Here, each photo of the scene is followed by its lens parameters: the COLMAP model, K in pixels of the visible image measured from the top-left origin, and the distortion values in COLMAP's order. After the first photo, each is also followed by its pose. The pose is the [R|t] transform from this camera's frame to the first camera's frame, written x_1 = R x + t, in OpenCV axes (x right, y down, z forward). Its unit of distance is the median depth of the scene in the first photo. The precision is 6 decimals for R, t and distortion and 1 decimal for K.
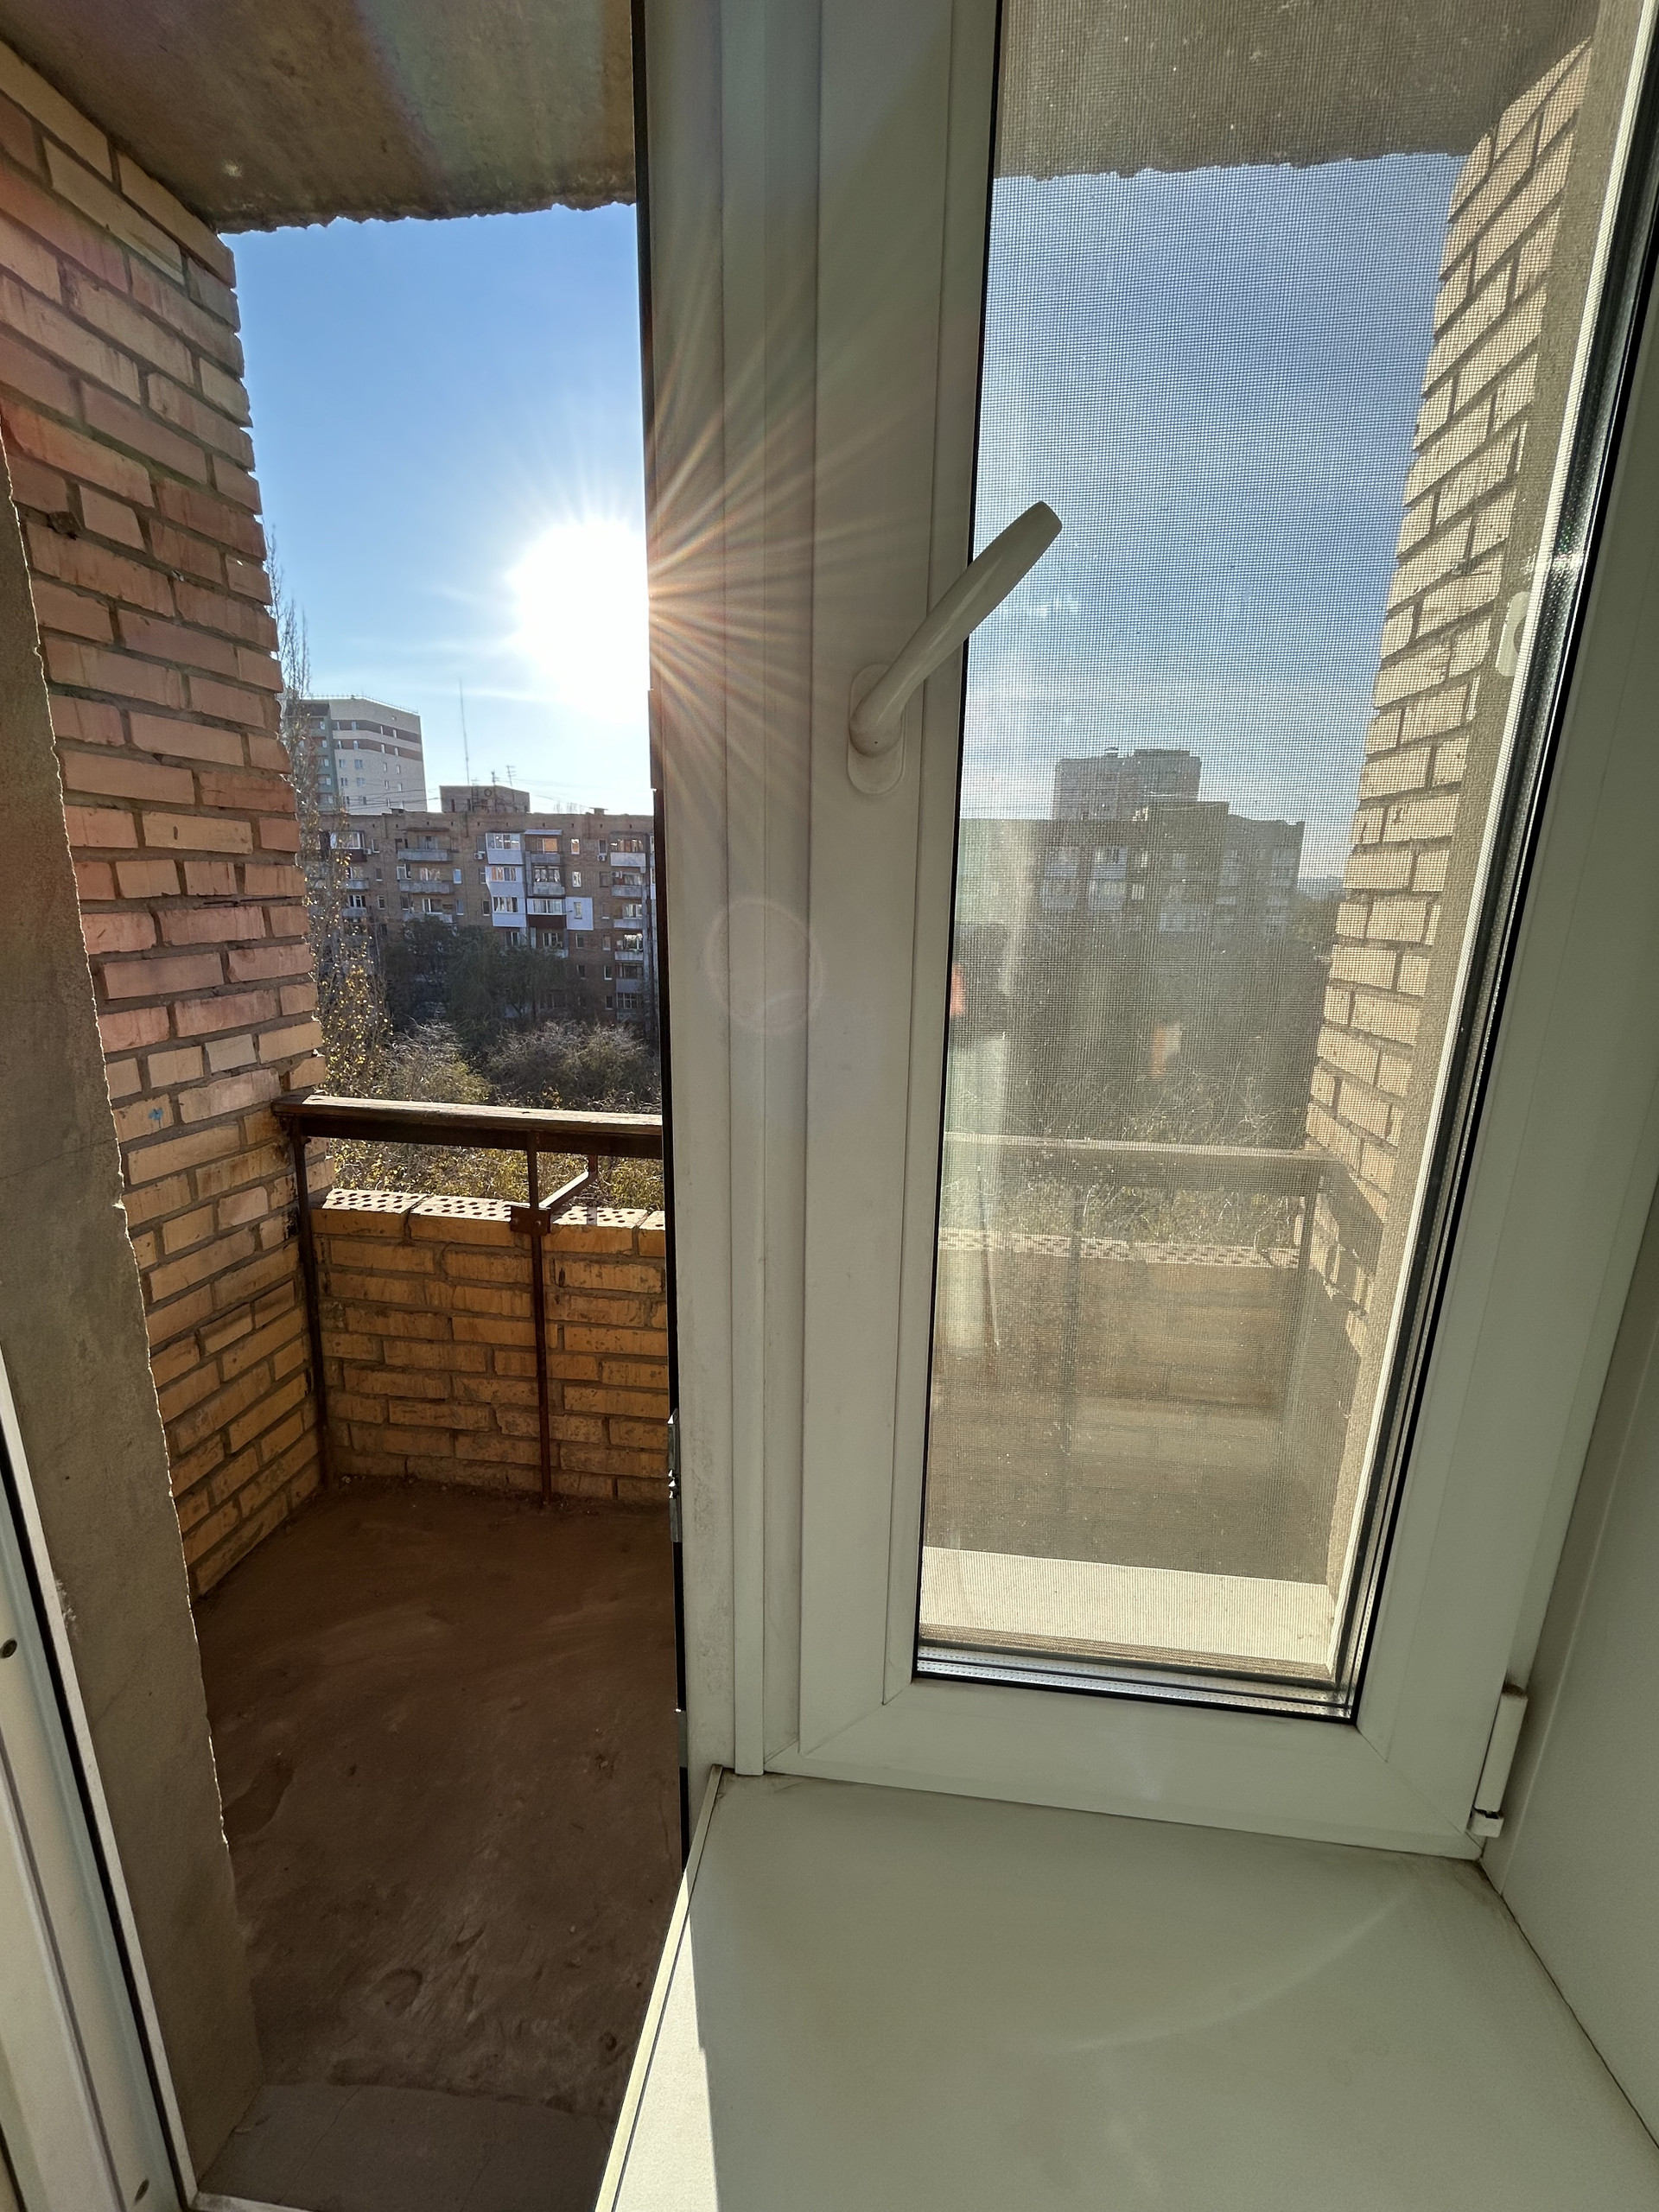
lens RADIAL K [[896.6, 0, 831.6], [0, 896.6, 1109.4], [0, 0, 1]] dist [-0.003116, 0.001553]
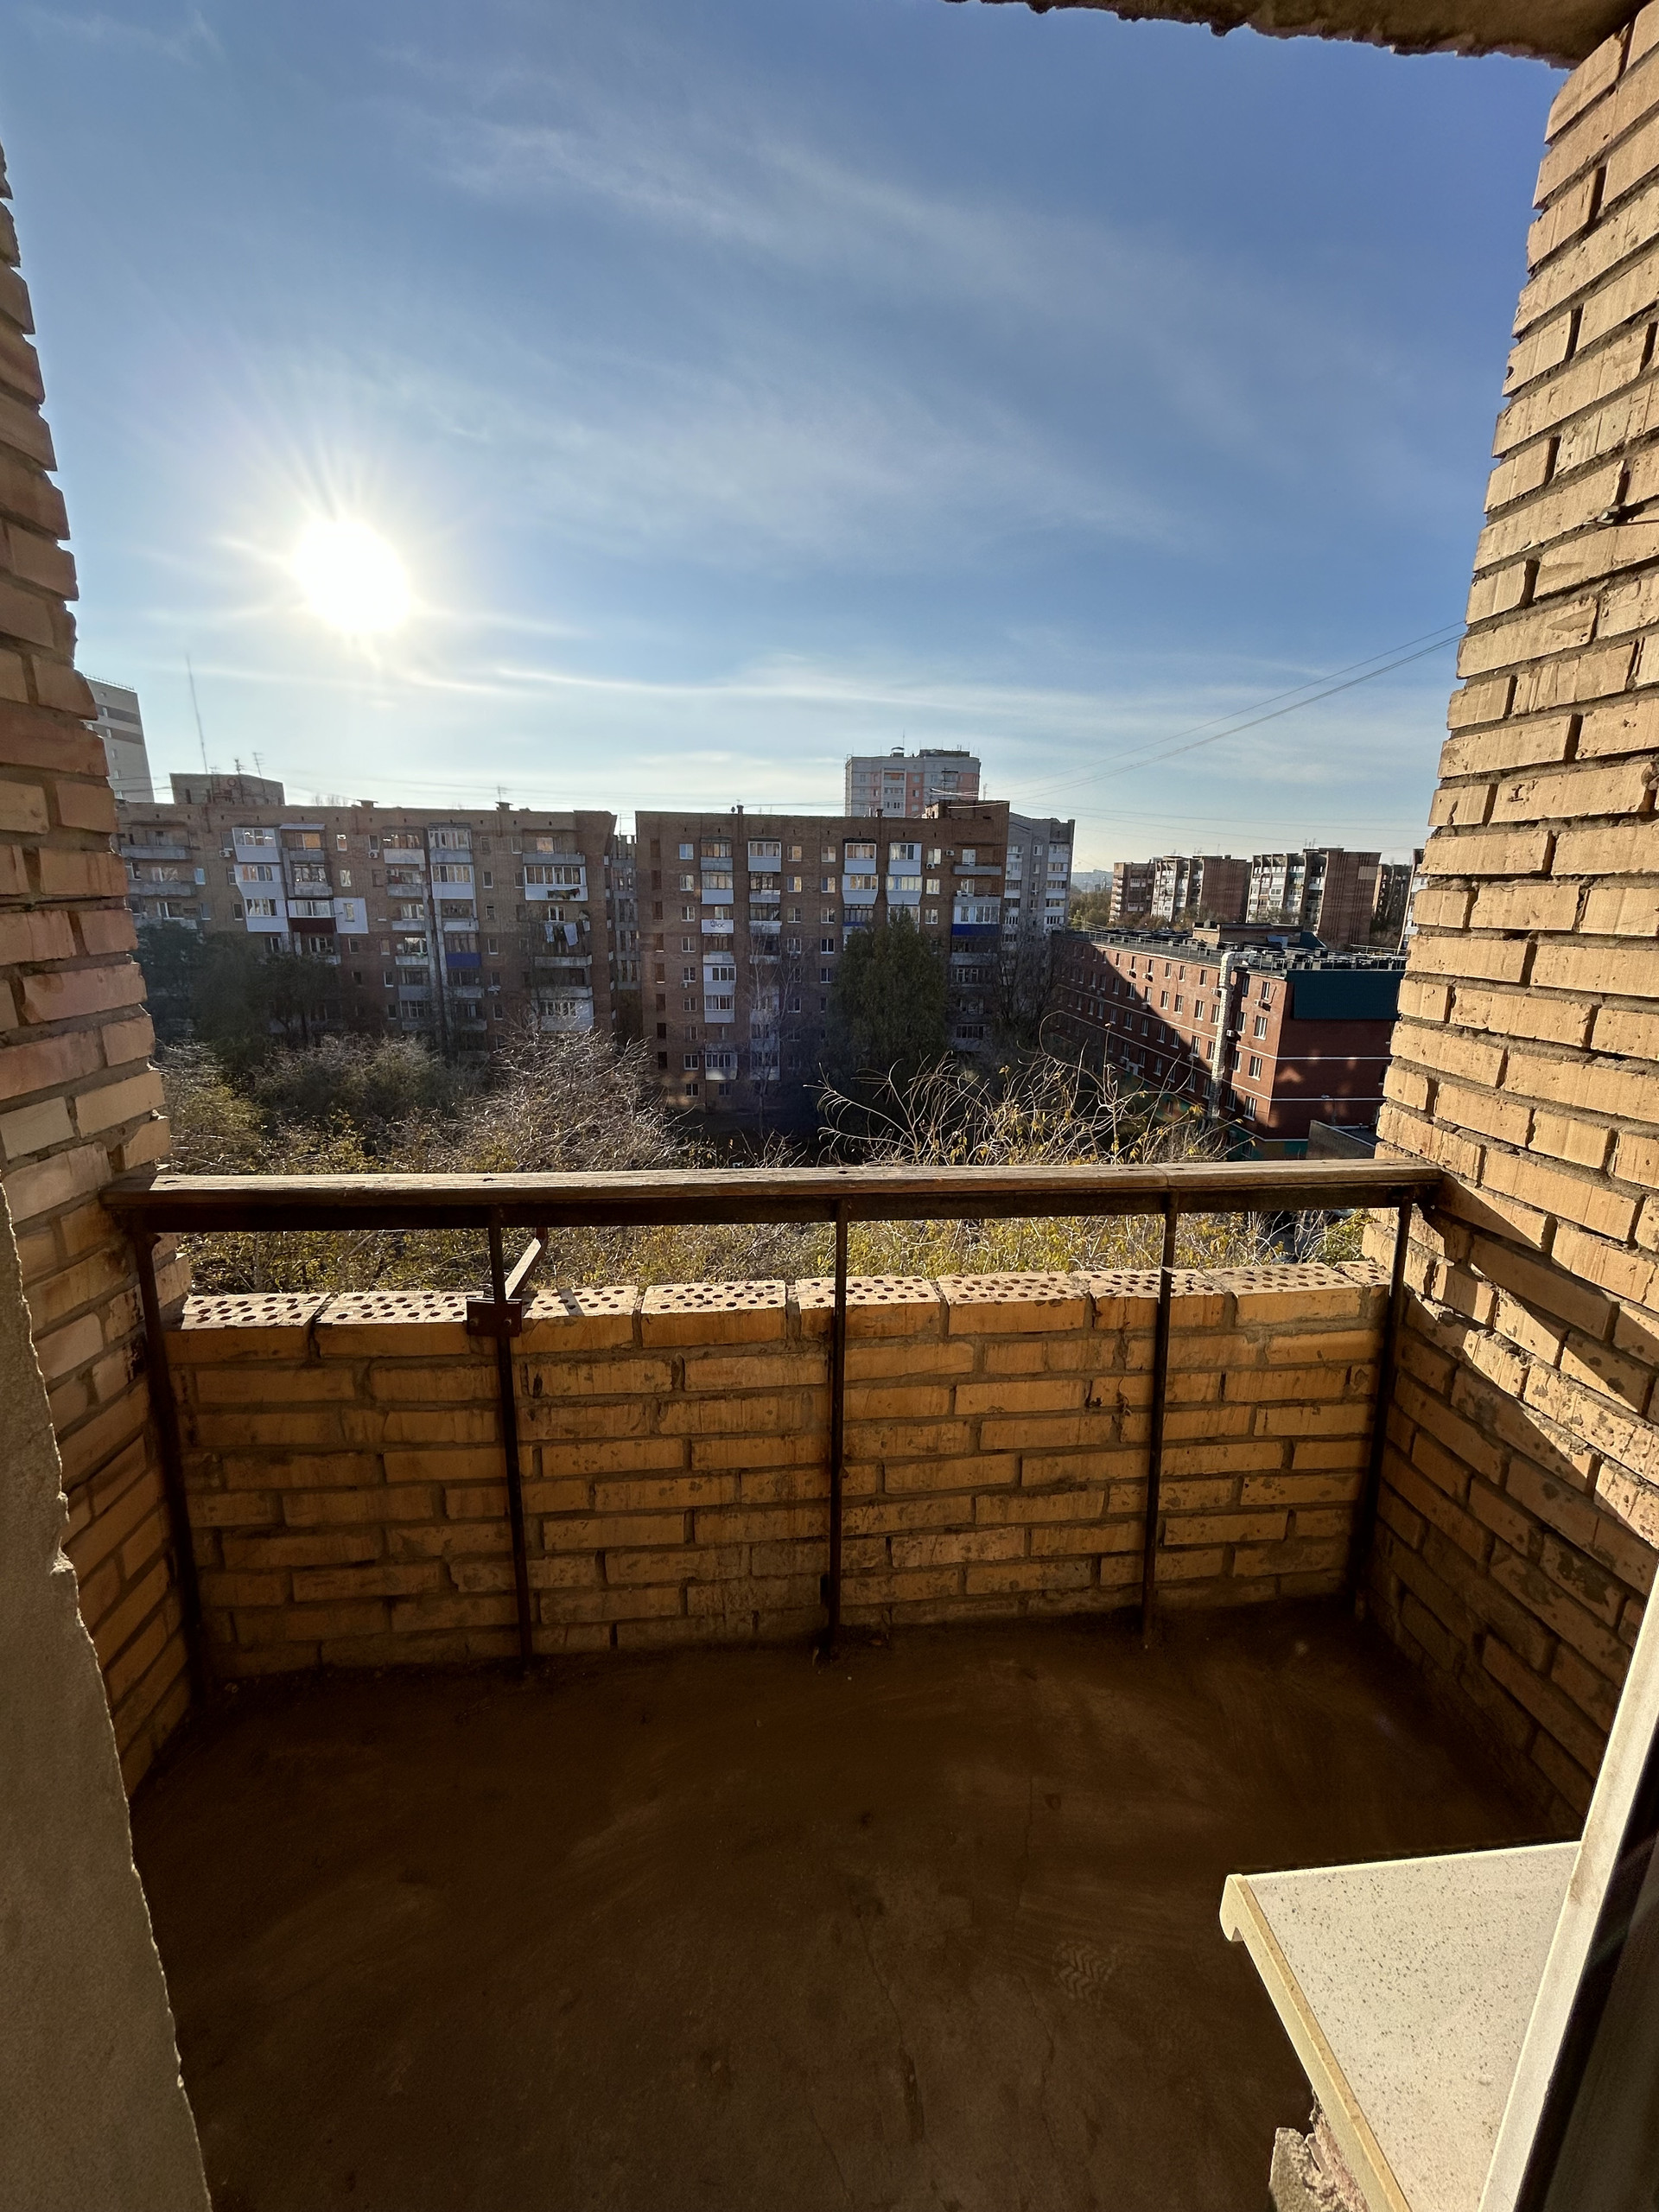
lens RADIAL K [[896.6, 0, 832.2], [0, 896.6, 1109.3], [0, 0, 1]] dist [-0.003116, 0.001553]
pose [[0.976607, -0.060218, 0.206427, -0.193489], [0.059527, 0.998181, 0.009565, -0.041481], [-0.206627, 0.002946, 0.978415, 0.186237]]
